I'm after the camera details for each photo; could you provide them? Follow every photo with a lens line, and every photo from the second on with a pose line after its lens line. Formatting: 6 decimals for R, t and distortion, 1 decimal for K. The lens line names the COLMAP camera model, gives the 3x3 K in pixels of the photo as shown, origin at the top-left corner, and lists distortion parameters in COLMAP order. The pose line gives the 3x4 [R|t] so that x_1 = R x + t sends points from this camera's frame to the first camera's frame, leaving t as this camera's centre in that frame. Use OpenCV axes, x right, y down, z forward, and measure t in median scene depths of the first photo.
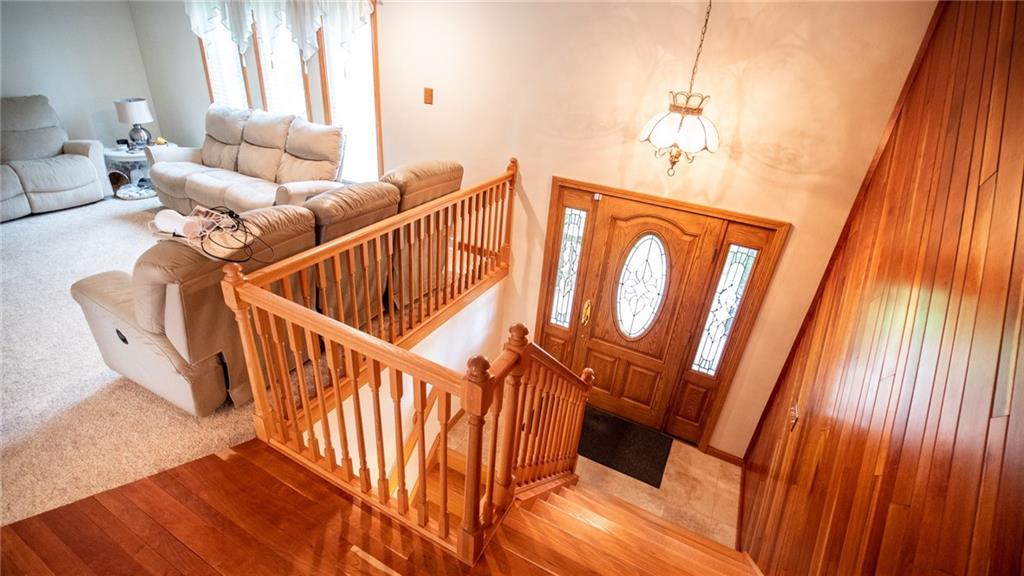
lens RADIAL K [[466.2, 0, 512.0], [0, 466.2, 287.2], [0, 0, 1]] dist [-0.017748, -0.001421]
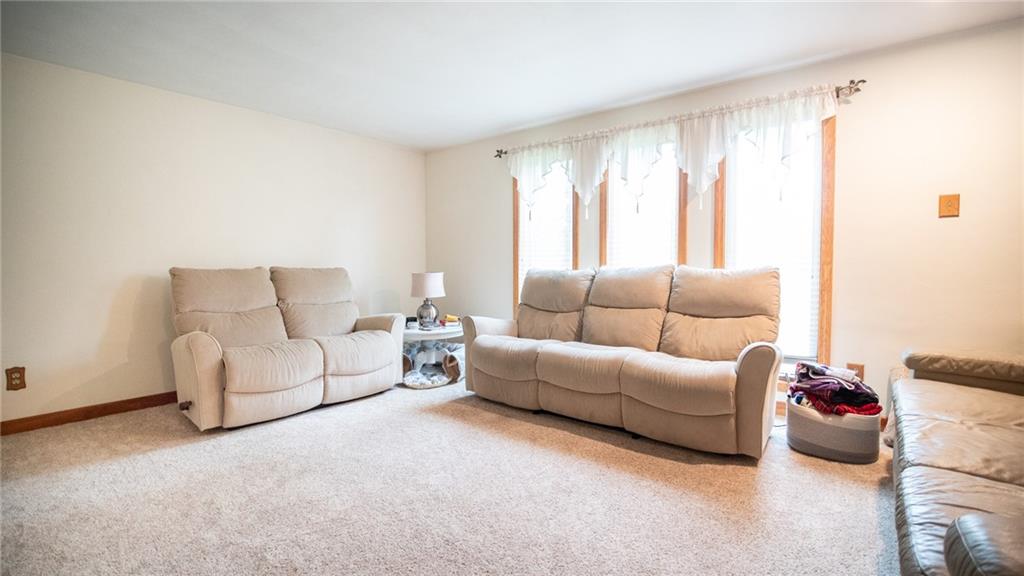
lens RADIAL K [[466.2, 0, 511.1], [0, 466.2, 283.7], [0, 0, 1]] dist [-0.017748, -0.001421]
pose [[0.980069, -0.068175, -0.186595, -0.580108], [-0.019960, 0.900725, -0.433932, -0.019133], [0.197654, 0.429007, 0.881411, 0.310469]]
